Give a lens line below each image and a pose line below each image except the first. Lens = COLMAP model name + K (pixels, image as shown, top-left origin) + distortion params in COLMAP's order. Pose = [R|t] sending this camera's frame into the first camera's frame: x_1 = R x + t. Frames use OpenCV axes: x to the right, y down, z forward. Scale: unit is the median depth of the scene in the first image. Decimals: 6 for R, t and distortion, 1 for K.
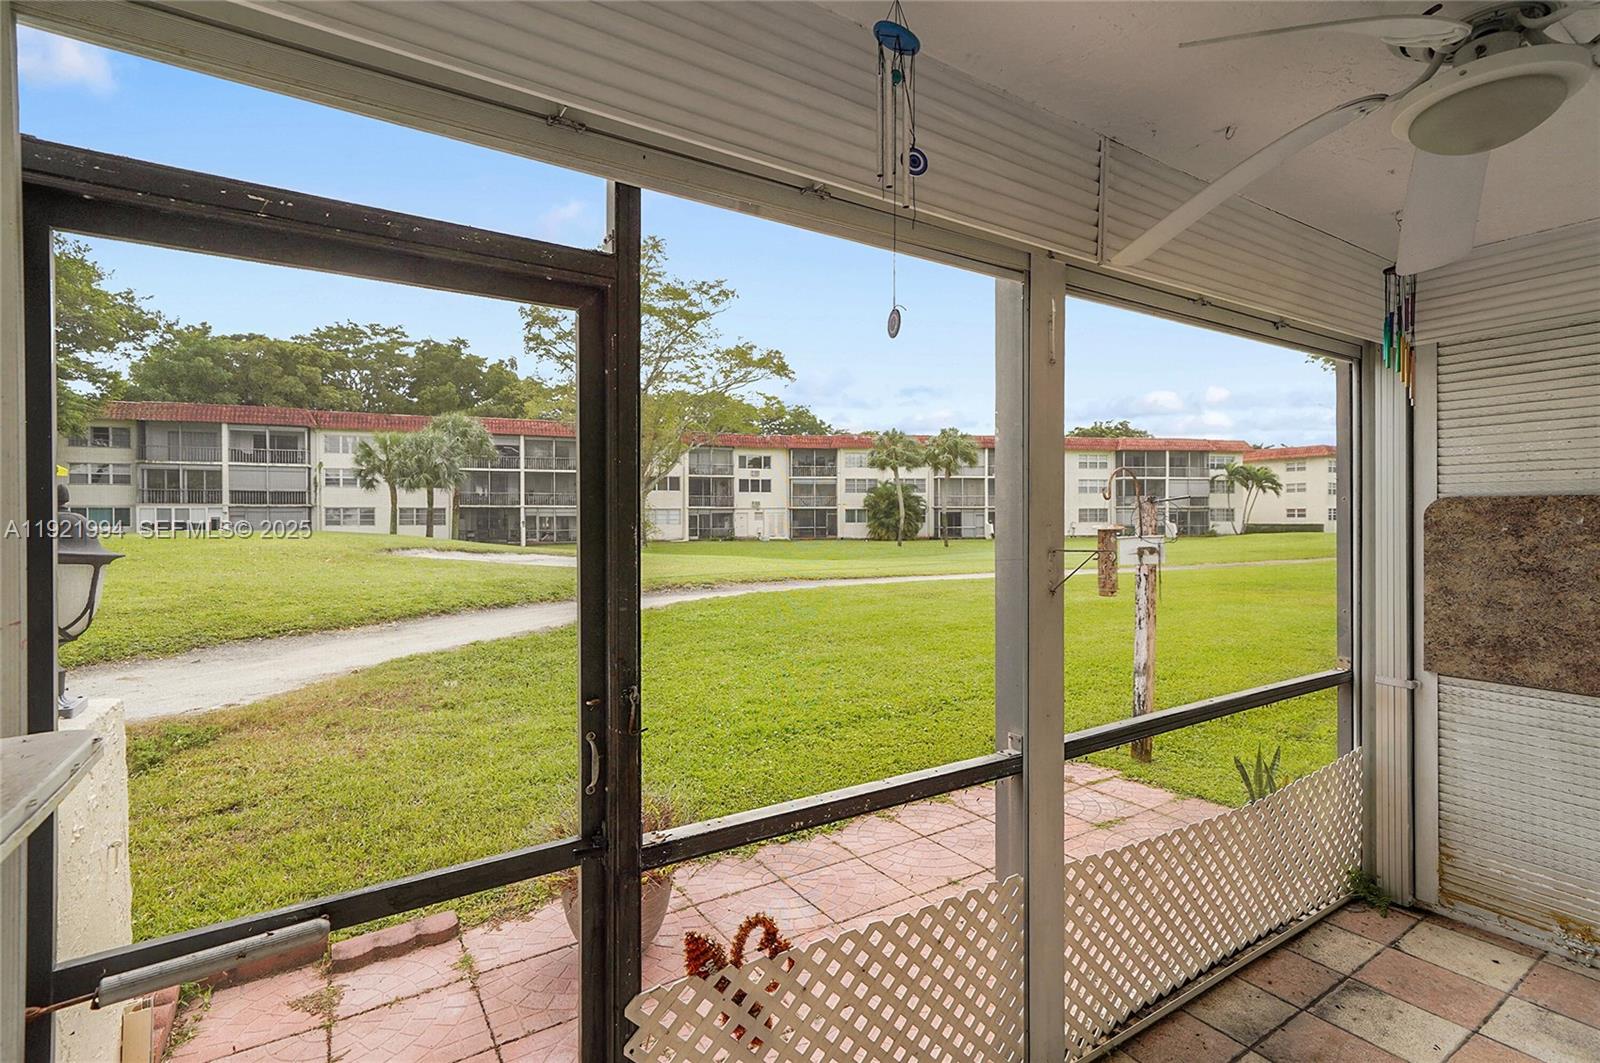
lens RADIAL K [[696.8, 0, 833.4], [0, 696.8, 523.4], [0, 0, 1]] dist [-0.003998, -0.000411]
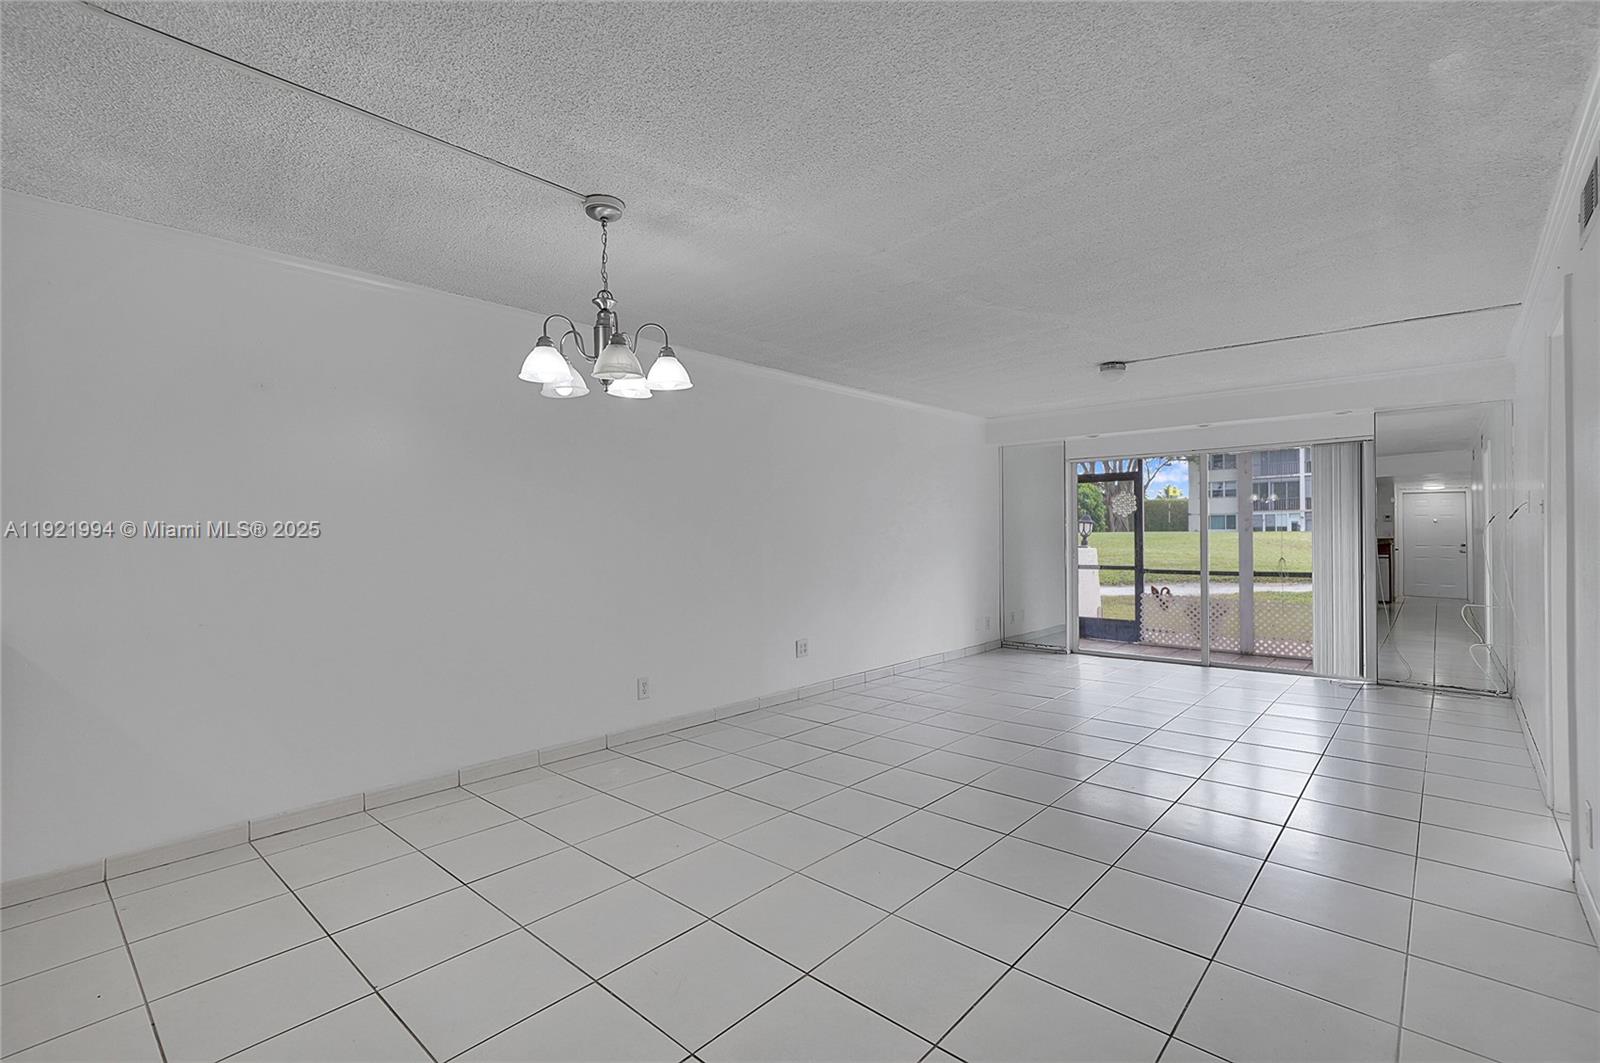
lens RADIAL K [[721.8, 0, 800.0], [0, 721.8, 531.5], [0, 0, 1]] dist [0.006581, 0.001443]
pose [[0.212337, 0.001520, -0.977195, 0.138785], [0.003509, 0.999991, 0.002318, 0.003021], [0.977190, -0.003921, 0.212329, -0.086416]]
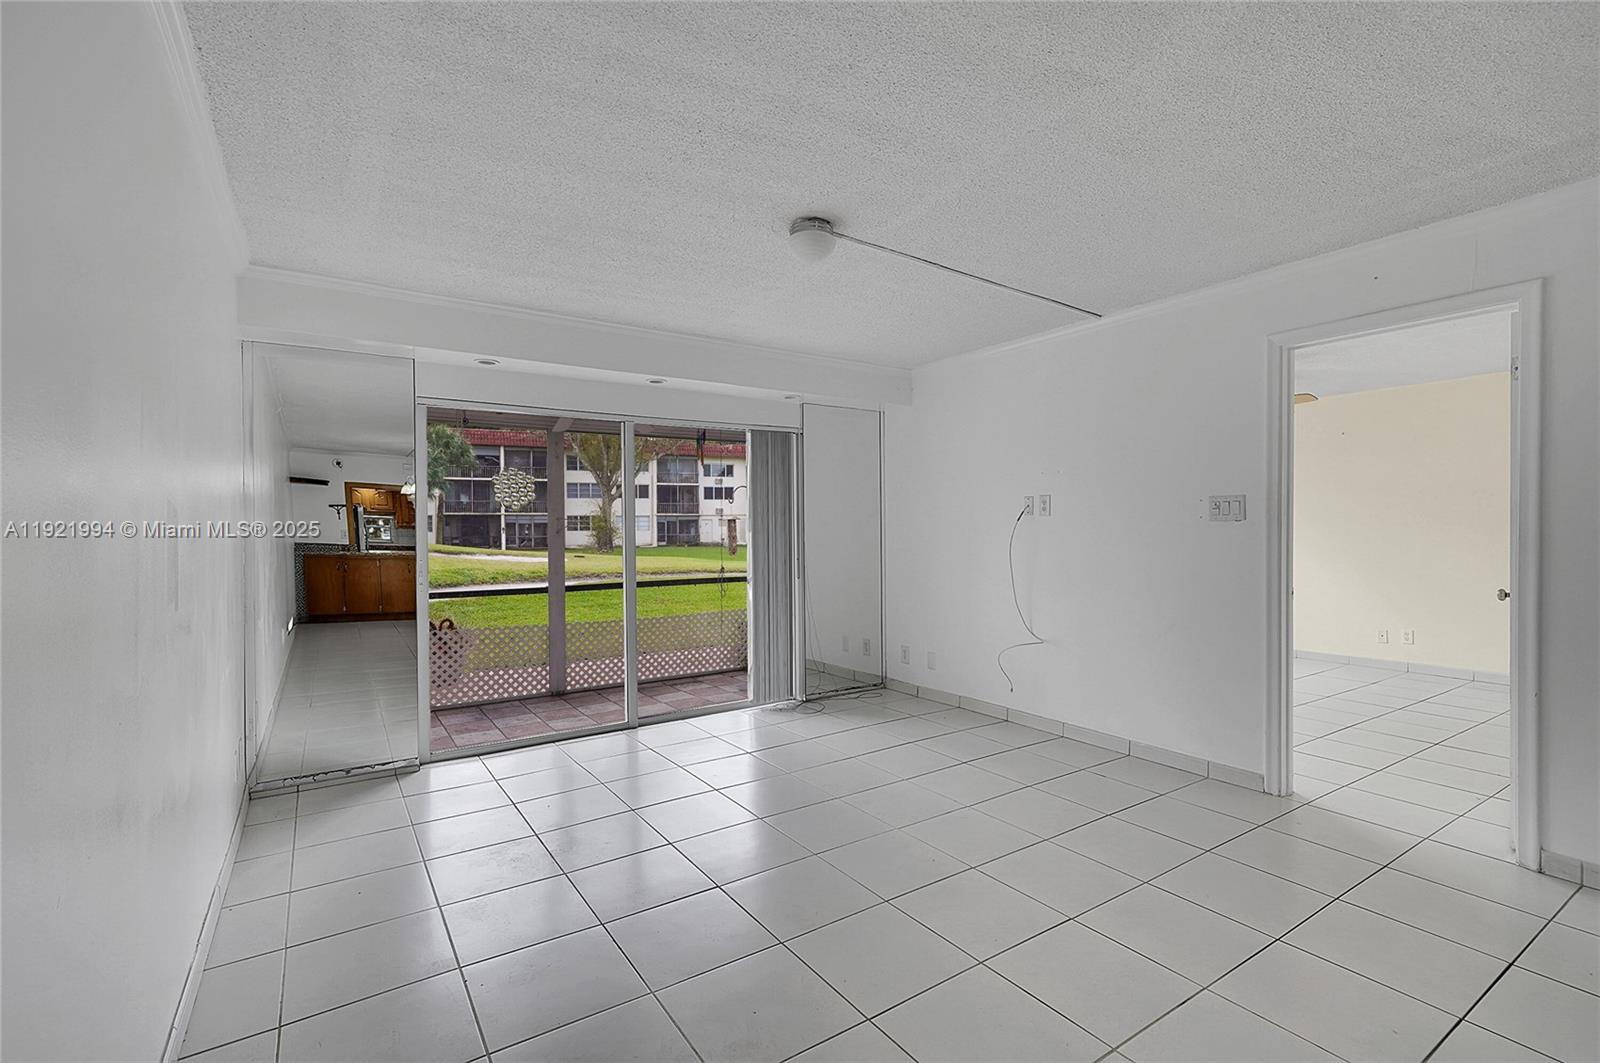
lens RADIAL K [[721.8, 0, 800.0], [0, 721.8, 531.5], [0, 0, 1]] dist [0.006581, 0.001443]
pose [[0.999086, -0.000456, -0.042738, 0.054518], [0.000457, 1.000000, 0.000005, 0.003176], [0.042738, -0.000025, 0.999086, -0.077540]]
